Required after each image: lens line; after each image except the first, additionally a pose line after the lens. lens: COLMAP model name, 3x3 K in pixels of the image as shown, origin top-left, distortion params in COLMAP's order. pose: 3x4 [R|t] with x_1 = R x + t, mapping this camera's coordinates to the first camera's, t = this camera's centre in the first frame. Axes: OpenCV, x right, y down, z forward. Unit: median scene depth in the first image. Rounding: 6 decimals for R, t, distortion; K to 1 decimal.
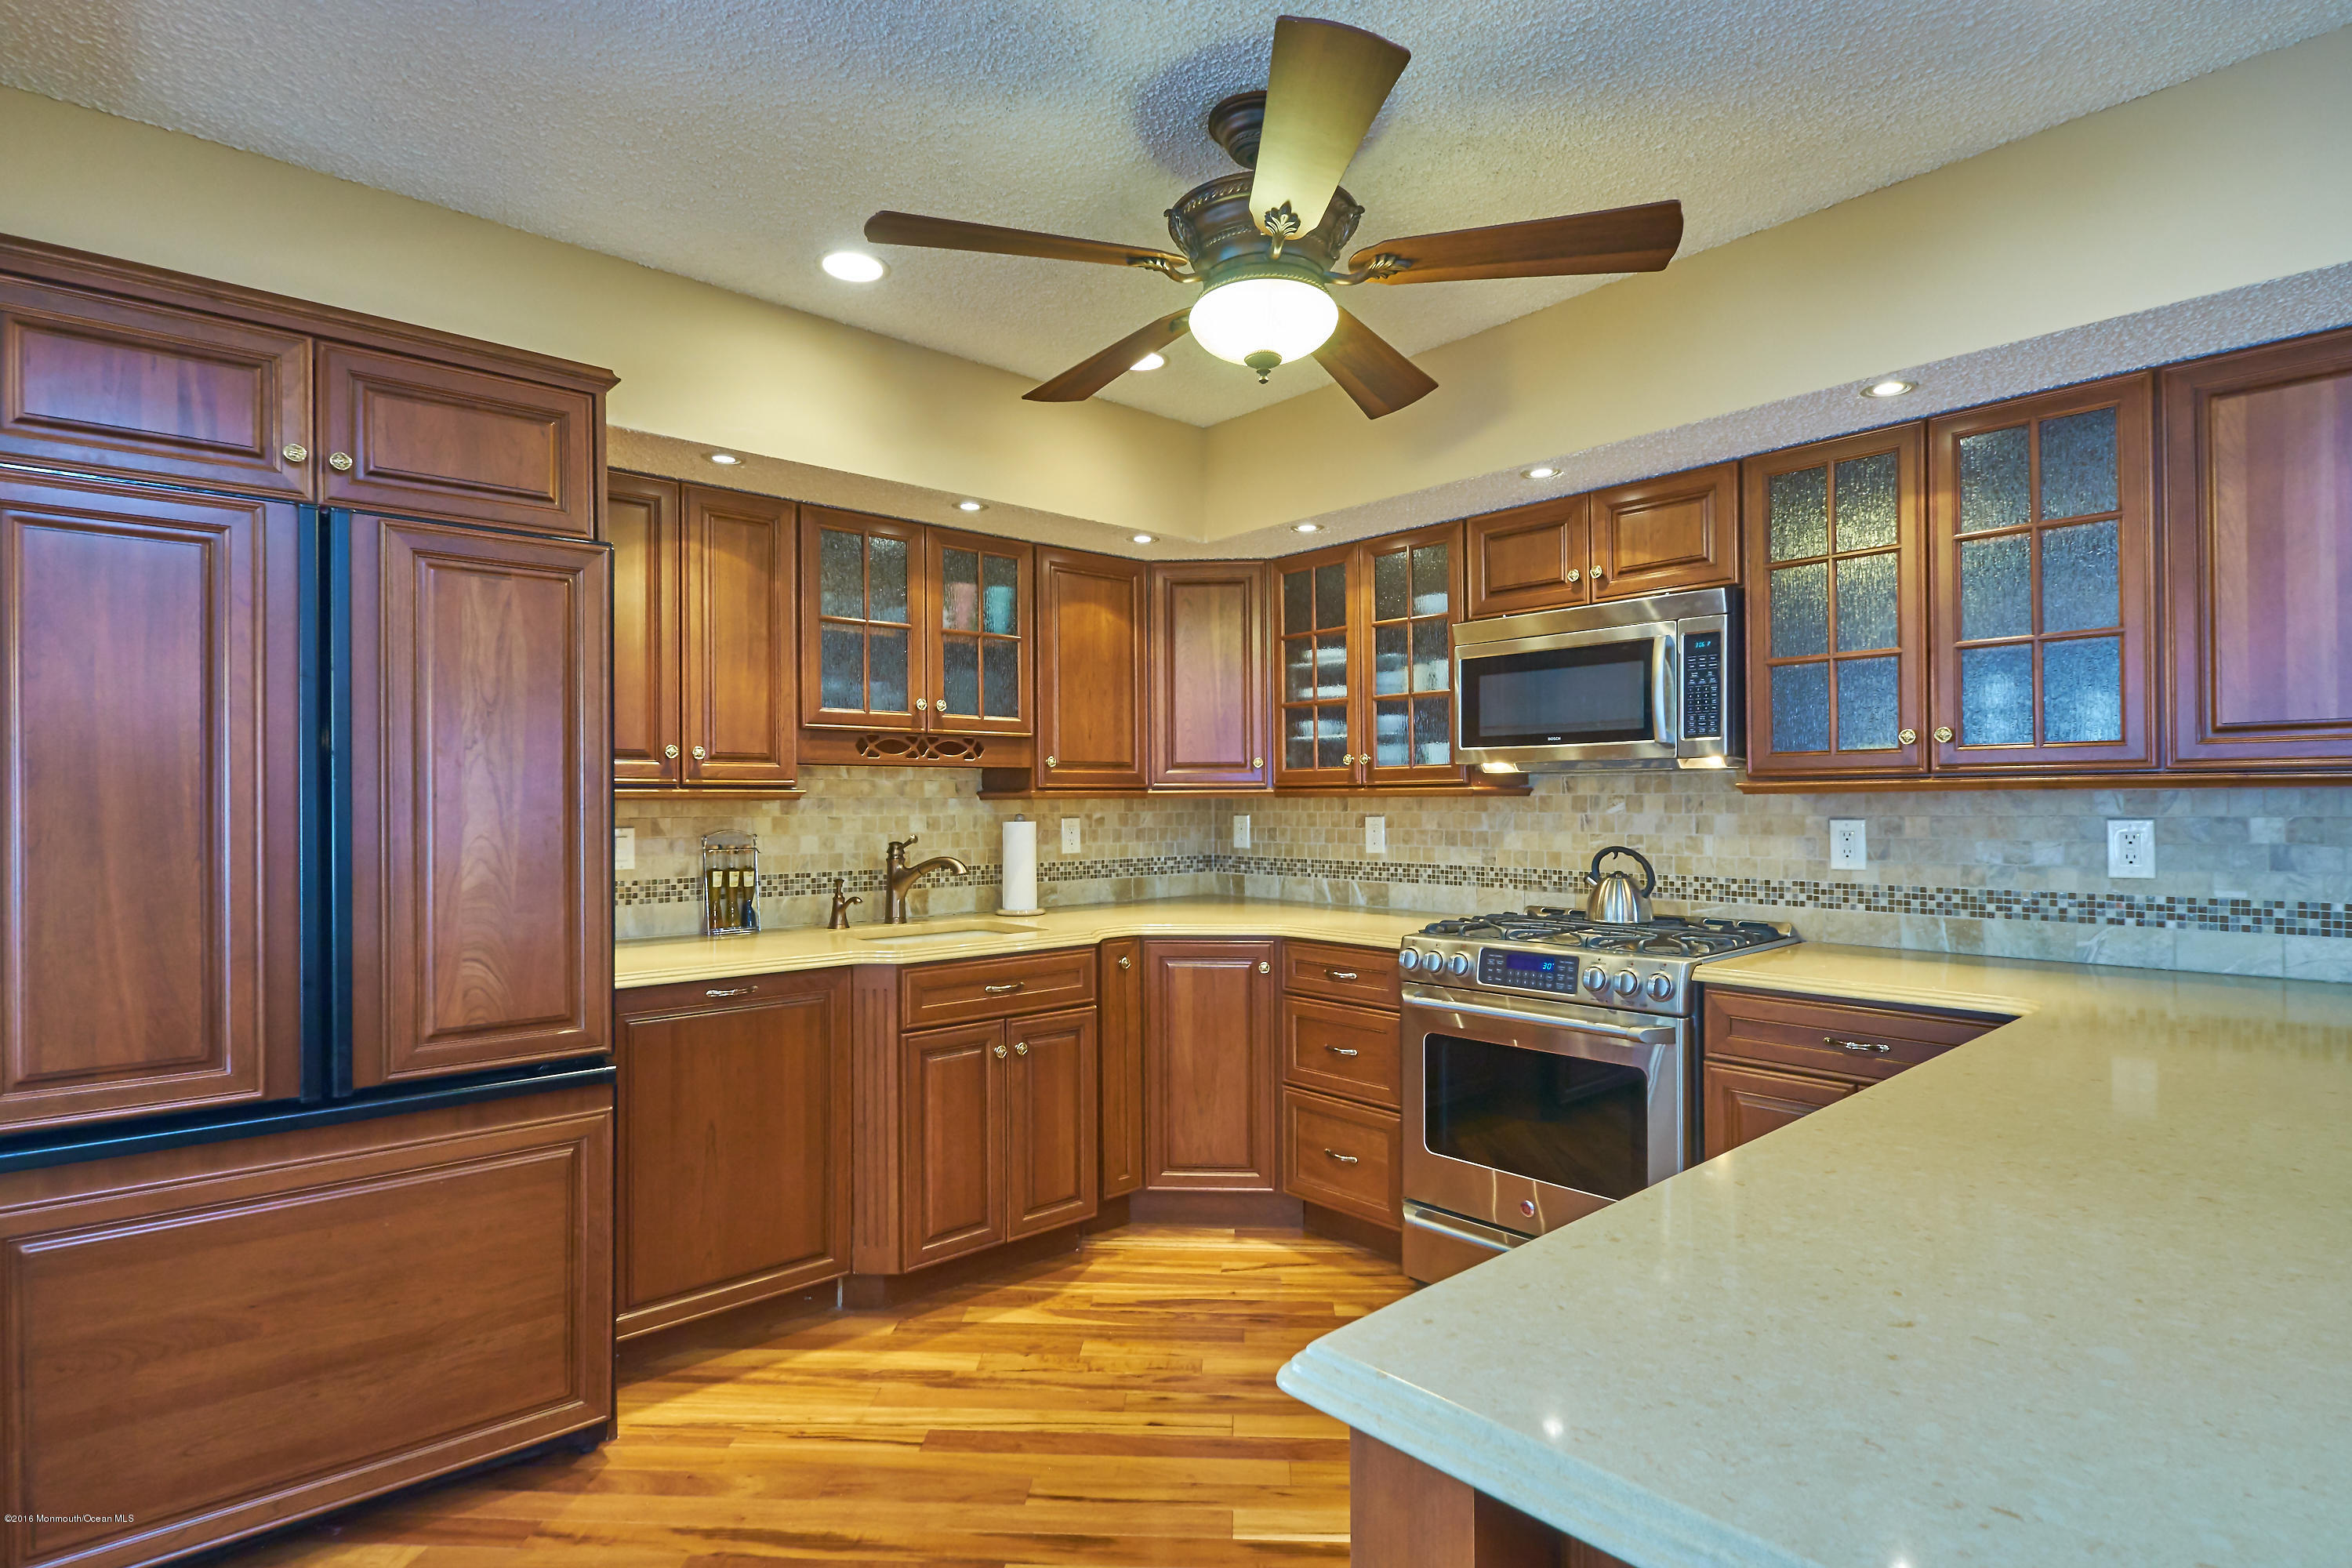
lens RADIAL K [[1172.9, 0, 1174.8], [0, 1172.9, 789.5], [0, 0, 1]] dist [-0.004220, -0.003580]
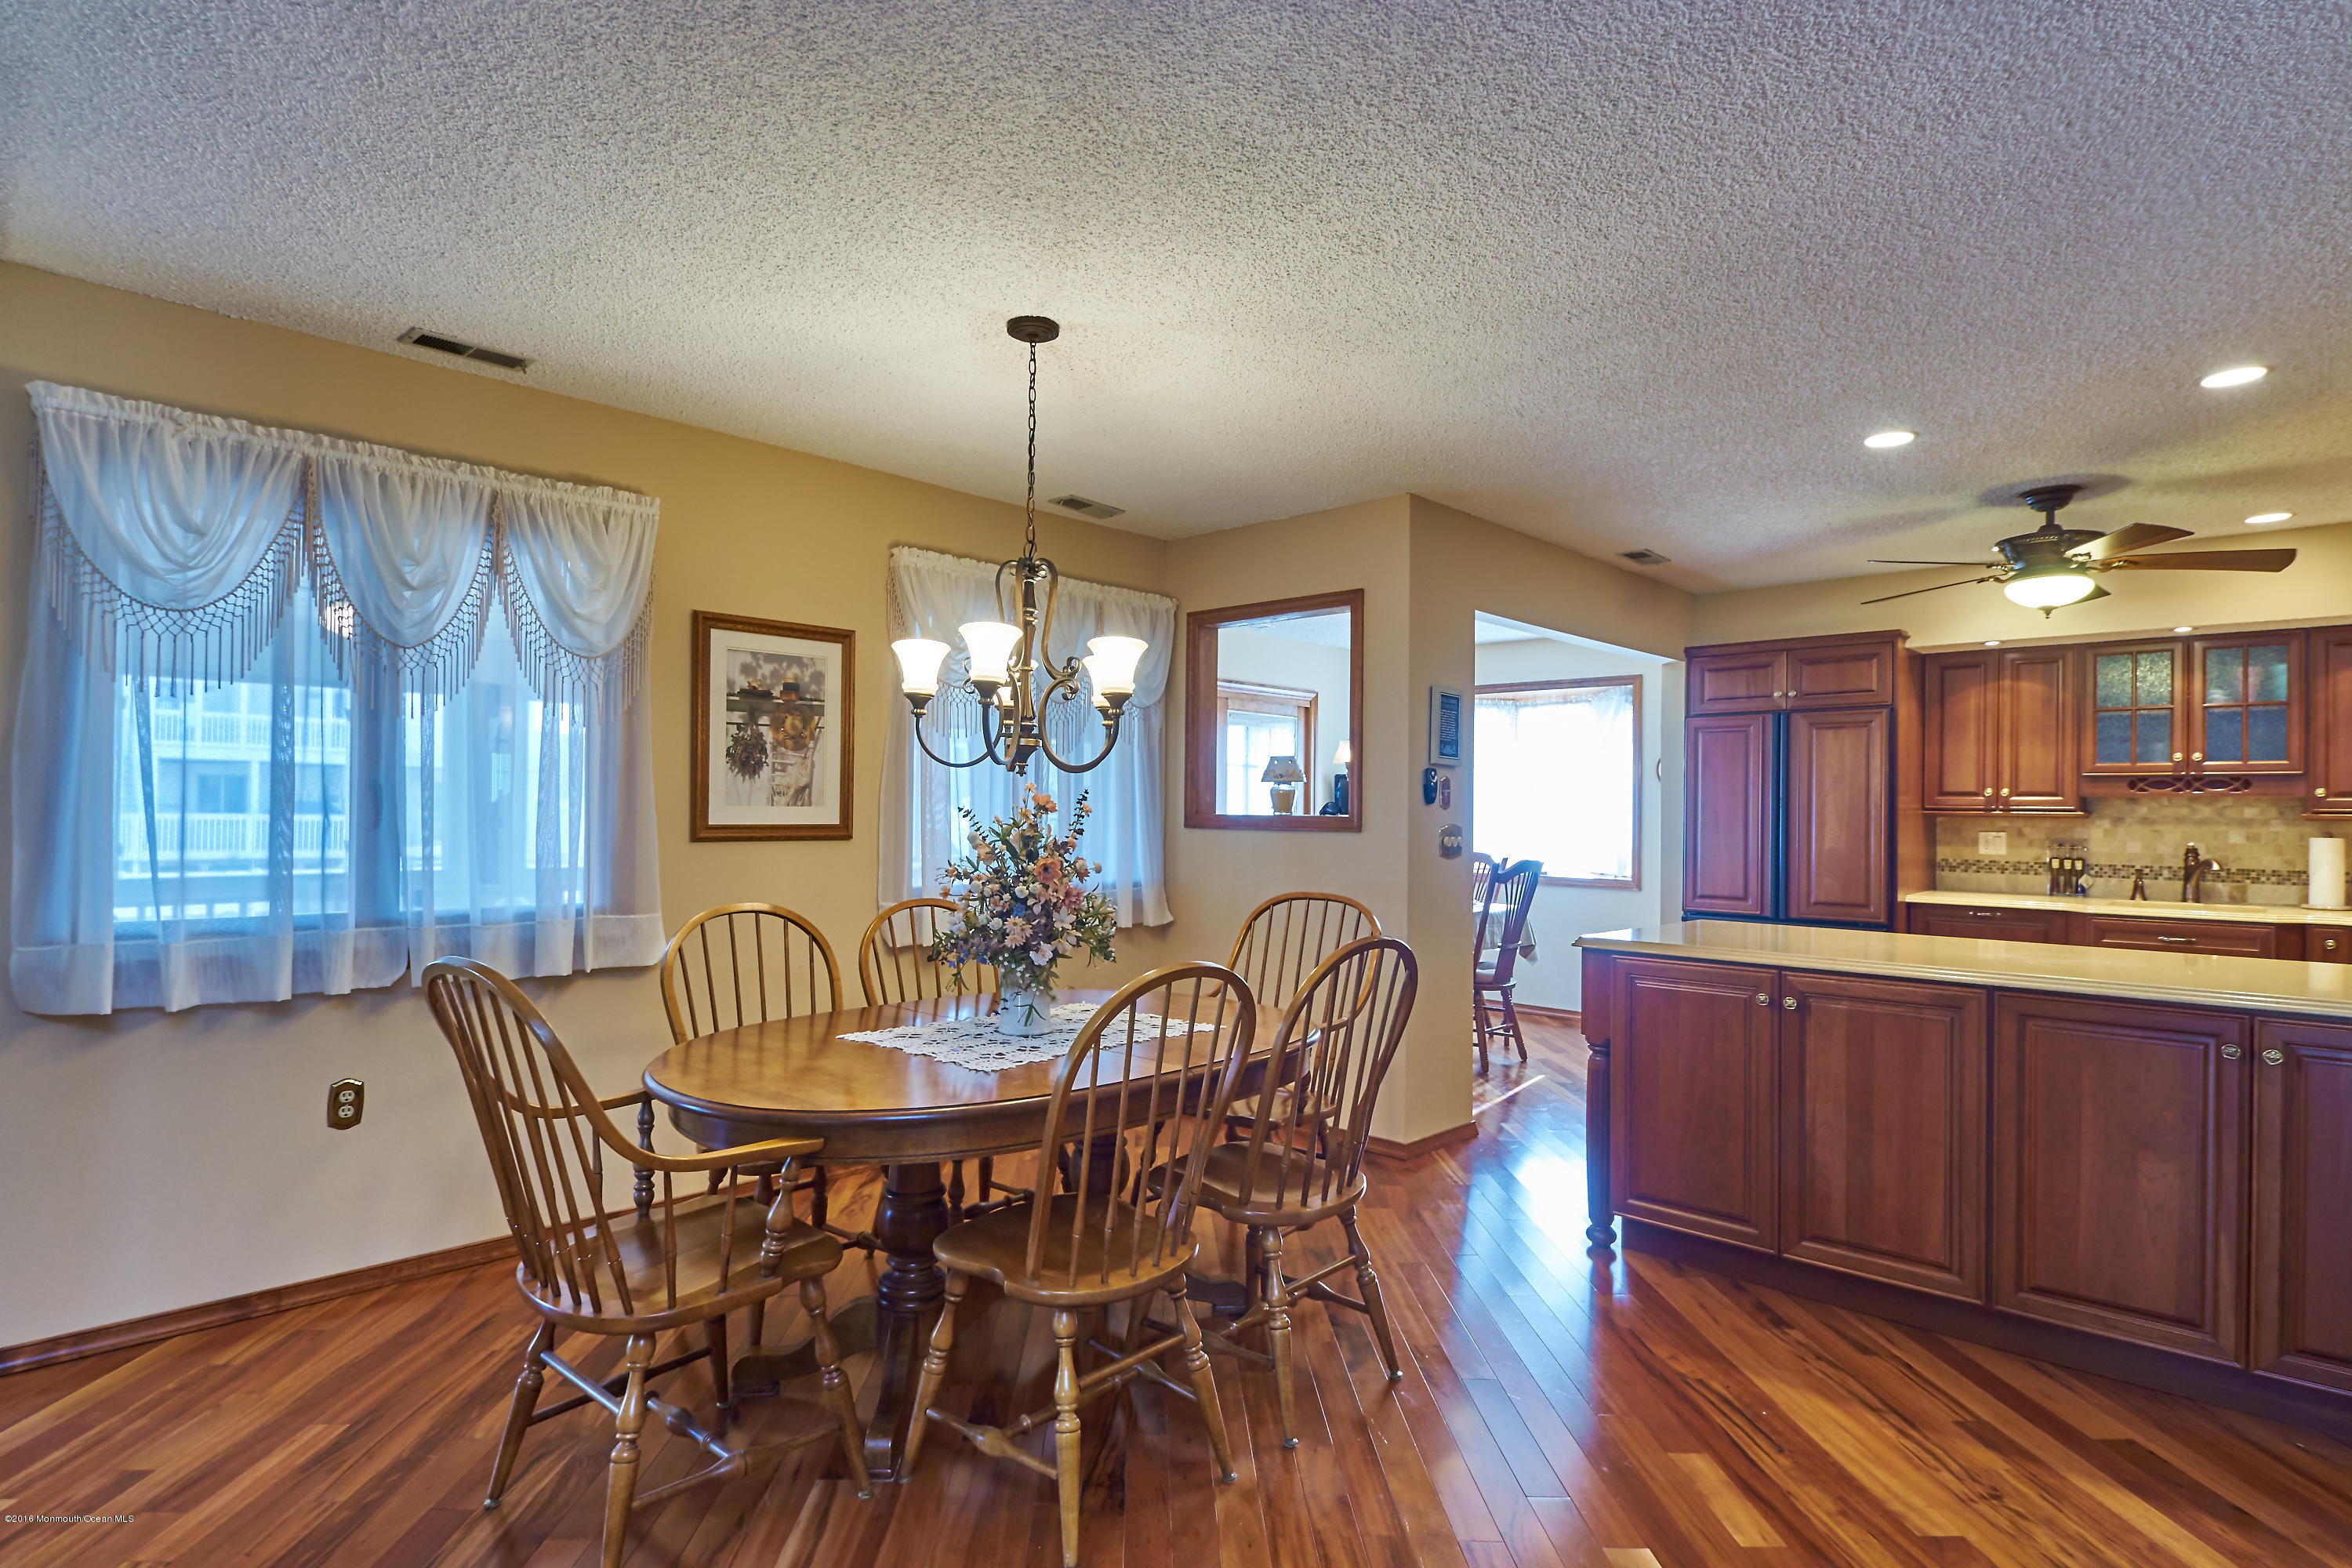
lens RADIAL K [[1172.9, 0, 1172.5], [0, 1172.9, 796.2], [0, 0, 1]] dist [-0.004220, -0.003580]
pose [[0.060659, -0.002360, -0.998156, 1.234269], [-0.000652, 0.999997, -0.002404, -0.017647], [0.998158, 0.000797, 0.060657, -0.401924]]
